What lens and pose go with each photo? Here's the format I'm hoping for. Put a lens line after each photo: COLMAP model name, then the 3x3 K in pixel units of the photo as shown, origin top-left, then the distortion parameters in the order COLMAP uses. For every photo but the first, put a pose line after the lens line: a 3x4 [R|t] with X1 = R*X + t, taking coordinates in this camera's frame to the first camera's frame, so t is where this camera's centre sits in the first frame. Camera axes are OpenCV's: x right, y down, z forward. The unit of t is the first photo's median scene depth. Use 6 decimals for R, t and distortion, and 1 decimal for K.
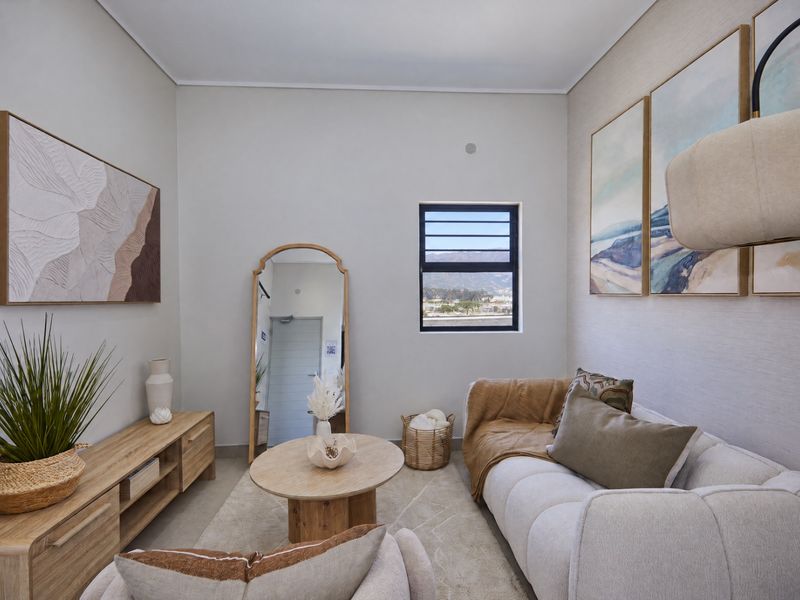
lens RADIAL K [[411.1, 0, 400.0], [0, 411.1, 300.0], [0, 0, 1]] dist [-0.003808, -0.001136]
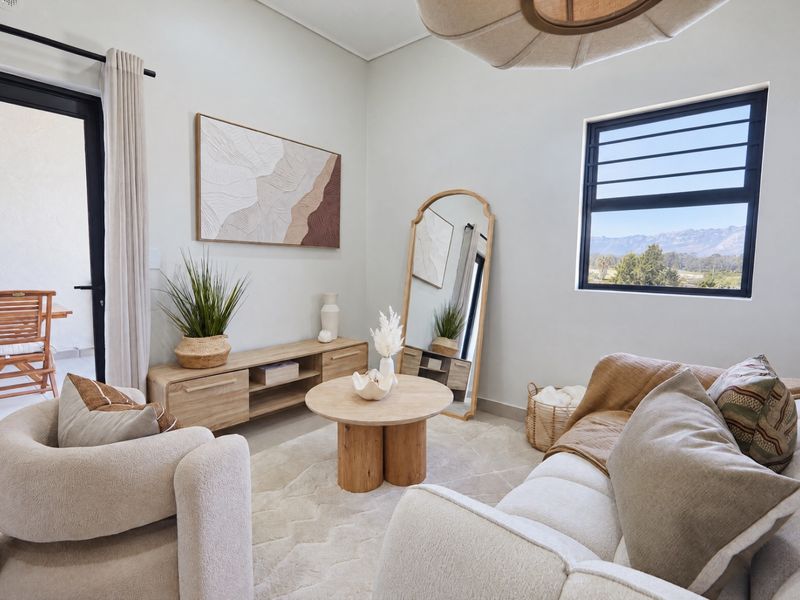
lens RADIAL K [[406.2, 0, 400.0], [0, 406.2, 300.0], [0, 0, 1]] dist [-0.001086, -0.000324]
pose [[0.723820, 0.079158, -0.685433, 0.412181], [-0.029315, 0.996028, 0.084071, 0.053096], [0.689366, -0.040759, 0.723266, 0.236795]]
